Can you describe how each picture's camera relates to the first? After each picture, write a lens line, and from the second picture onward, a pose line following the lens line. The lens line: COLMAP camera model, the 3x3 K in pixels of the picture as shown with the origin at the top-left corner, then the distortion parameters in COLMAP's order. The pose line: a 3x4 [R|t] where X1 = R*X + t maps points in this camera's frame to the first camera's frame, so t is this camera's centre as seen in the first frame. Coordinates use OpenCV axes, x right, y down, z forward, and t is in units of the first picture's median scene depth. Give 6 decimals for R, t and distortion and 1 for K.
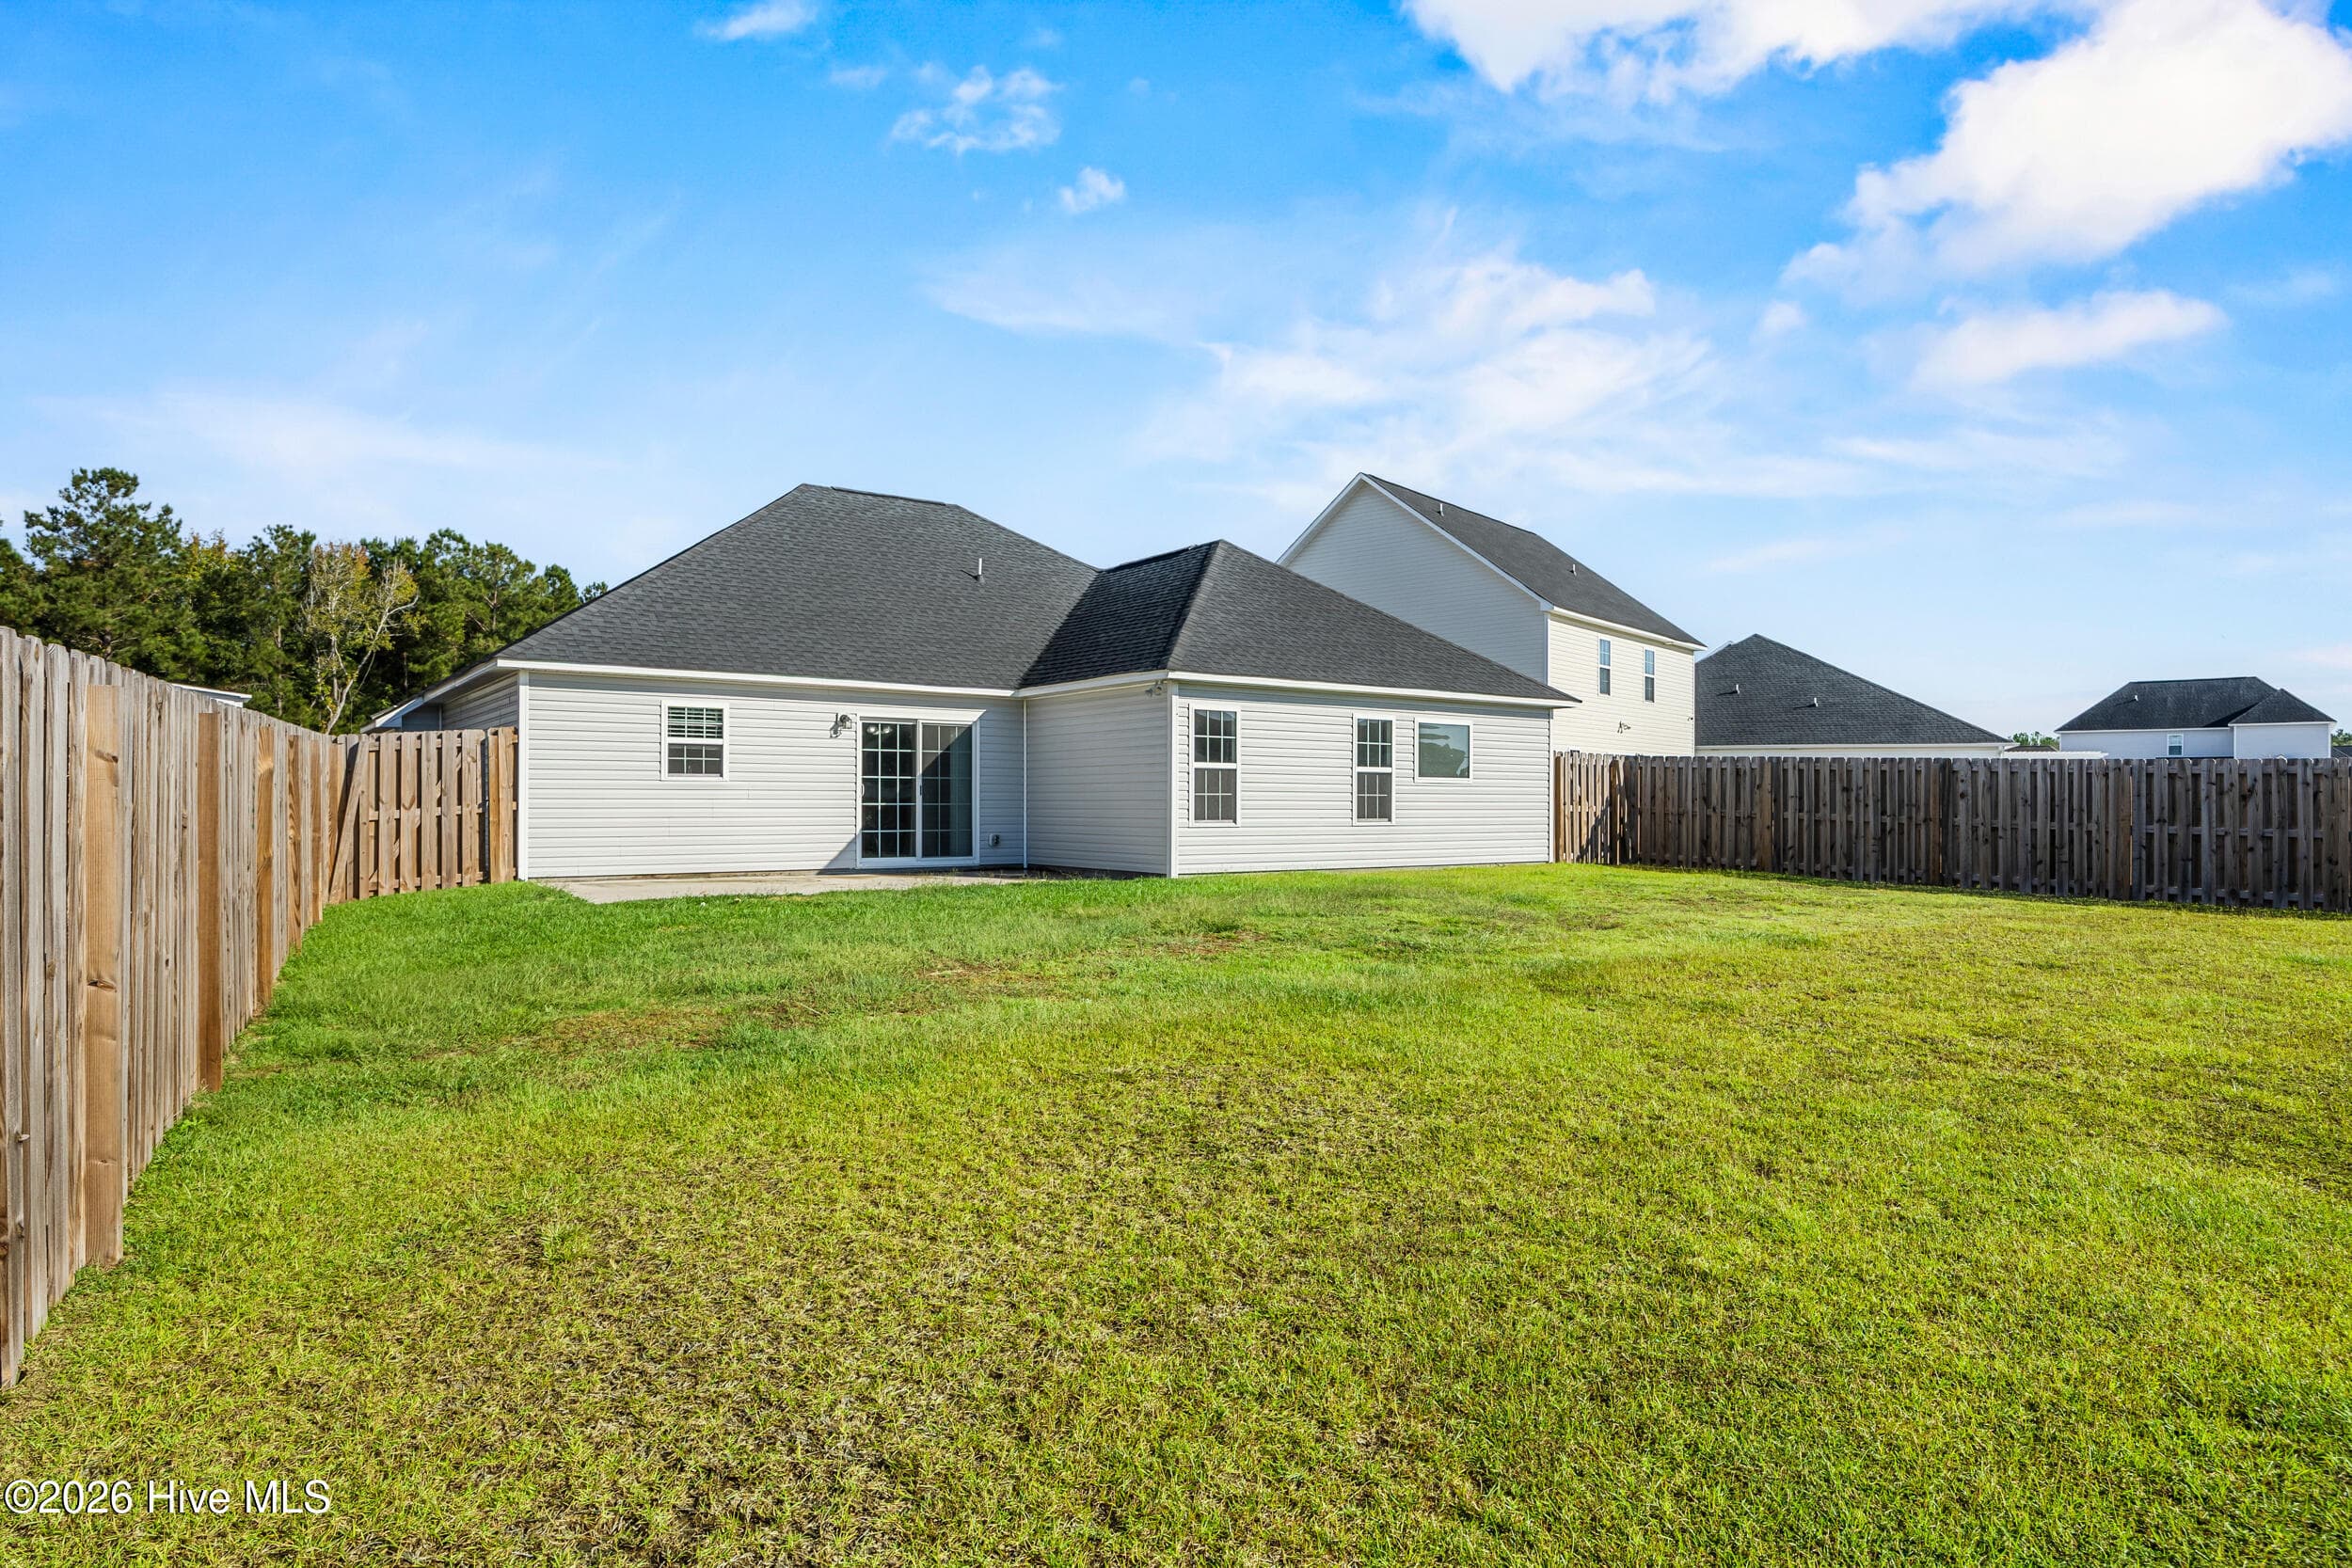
lens RADIAL K [[1339.7, 0, 1176.0], [0, 1339.7, 784.0], [0, 0, 1]] dist [-0.024914, -0.000135]
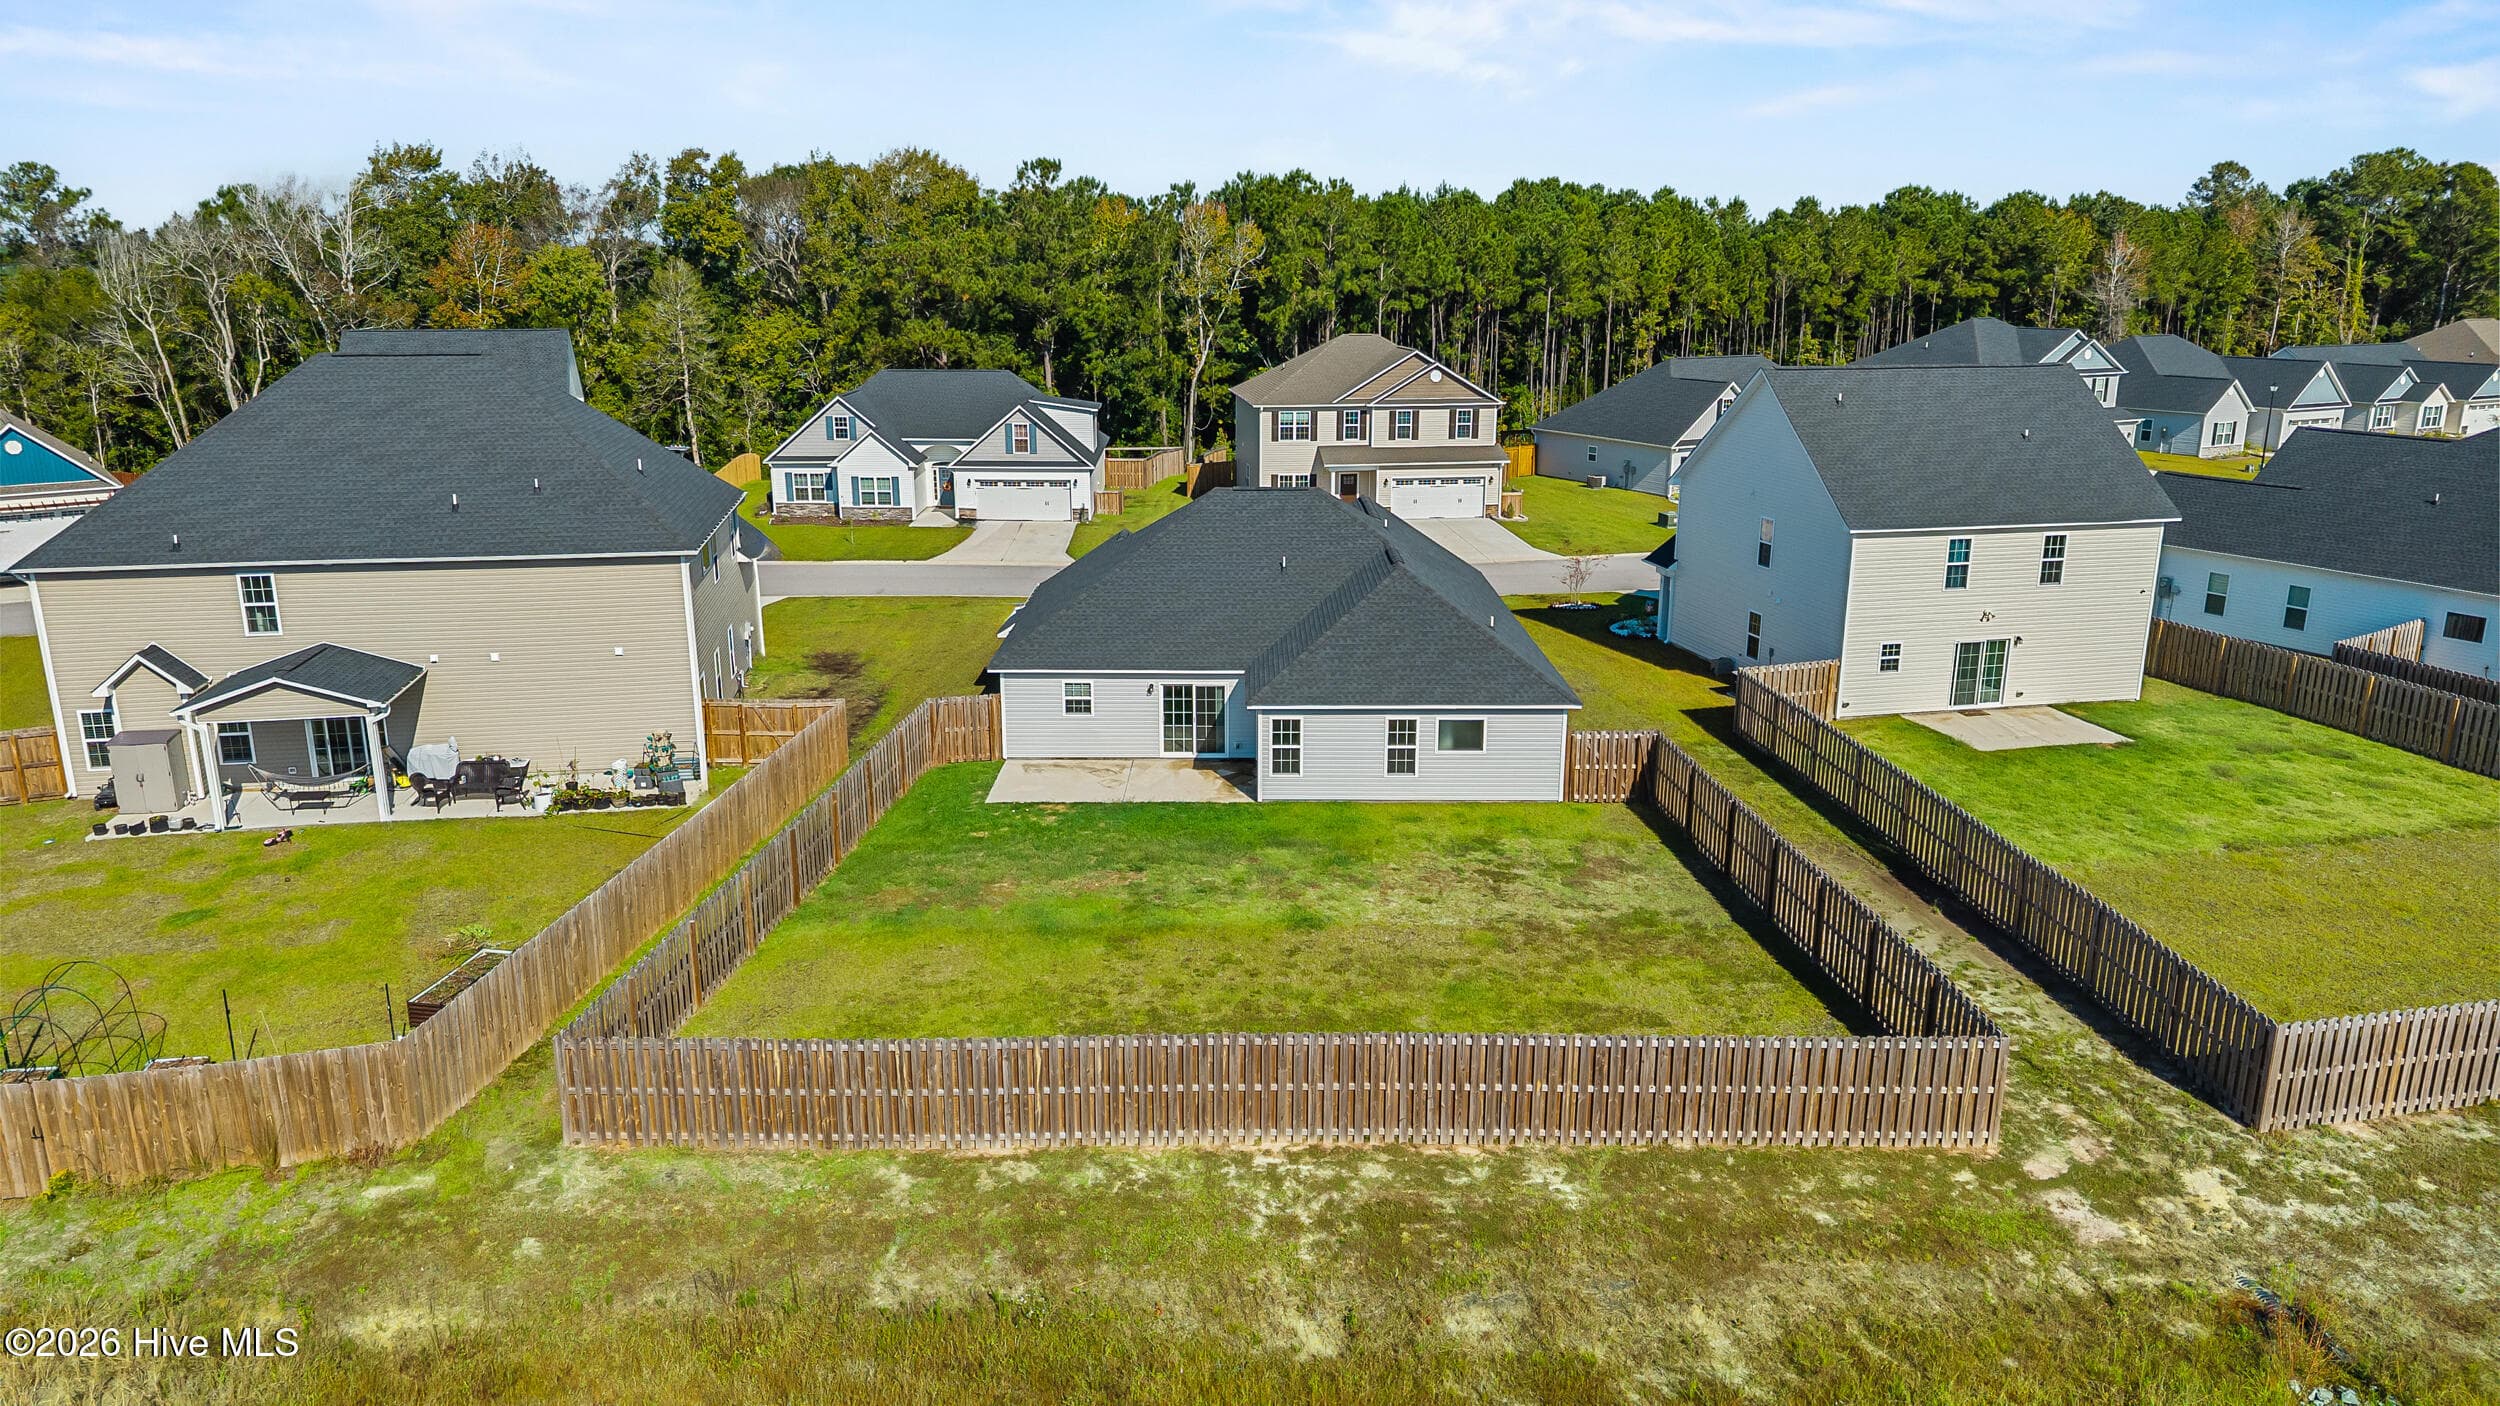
lens RADIAL K [[1692.0, 0, 1250.0], [0, 1692.0, 703.0], [0, 0, 1]] dist [0.065381, -0.052929]
pose [[0.804049, 0.153792, -0.574328, 1.270897], [0.008506, 0.962893, 0.269750, -0.675286], [0.594502, -0.221777, 0.772905, -0.833149]]
